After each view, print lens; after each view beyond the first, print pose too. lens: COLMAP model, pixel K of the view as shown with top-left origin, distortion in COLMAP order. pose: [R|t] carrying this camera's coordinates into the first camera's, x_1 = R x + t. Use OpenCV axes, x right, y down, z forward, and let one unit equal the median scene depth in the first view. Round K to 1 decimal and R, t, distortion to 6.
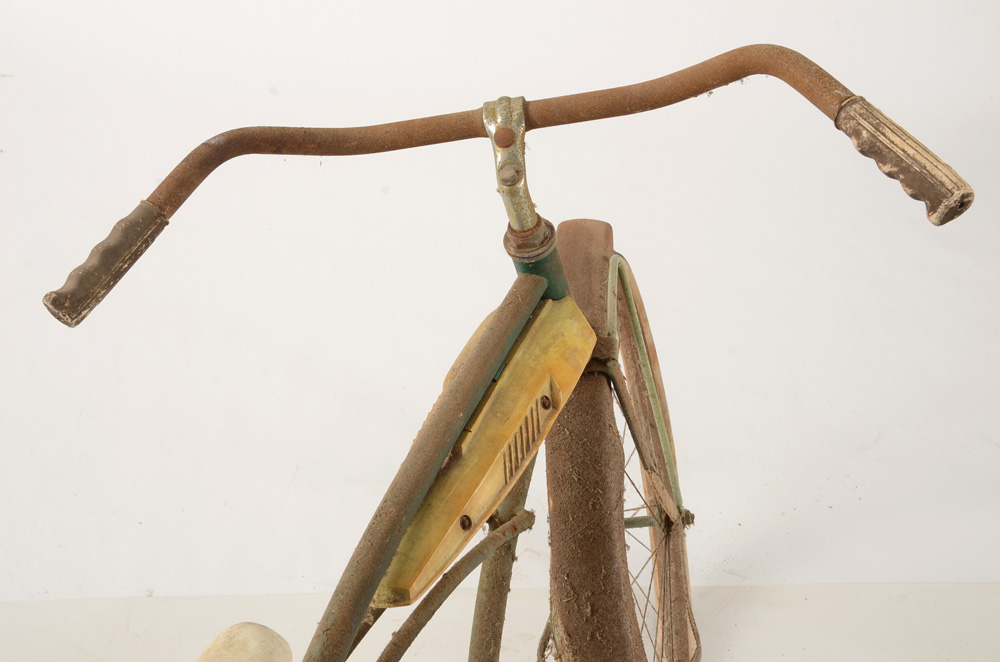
lens RADIAL K [[1435.5, 0, 498.7], [0, 1435.5, 329.1], [0, 0, 1]] dist [0.160764, 0.000000]
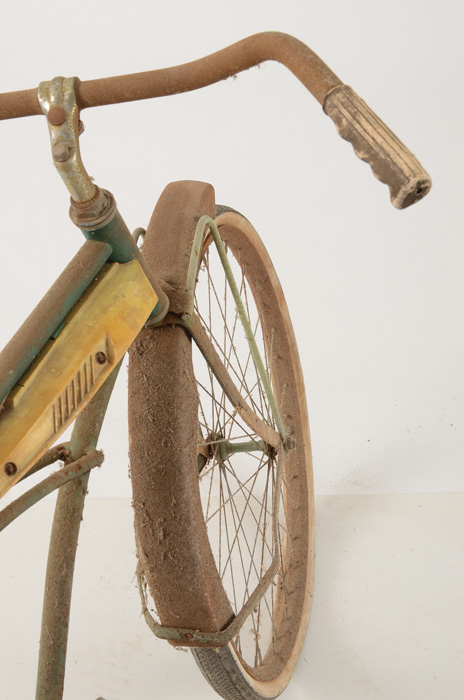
lens RADIAL K [[1233.8, 0, 231.7], [0, 1233.8, 352.0], [0, 0, 1]] dist [0.299357, 0.000000]
pose [[0.999263, 0.001026, -0.038376, 0.169577], [0.002350, 0.996134, 0.087812, -0.037542], [0.038318, -0.087837, 0.995398, 0.043324]]
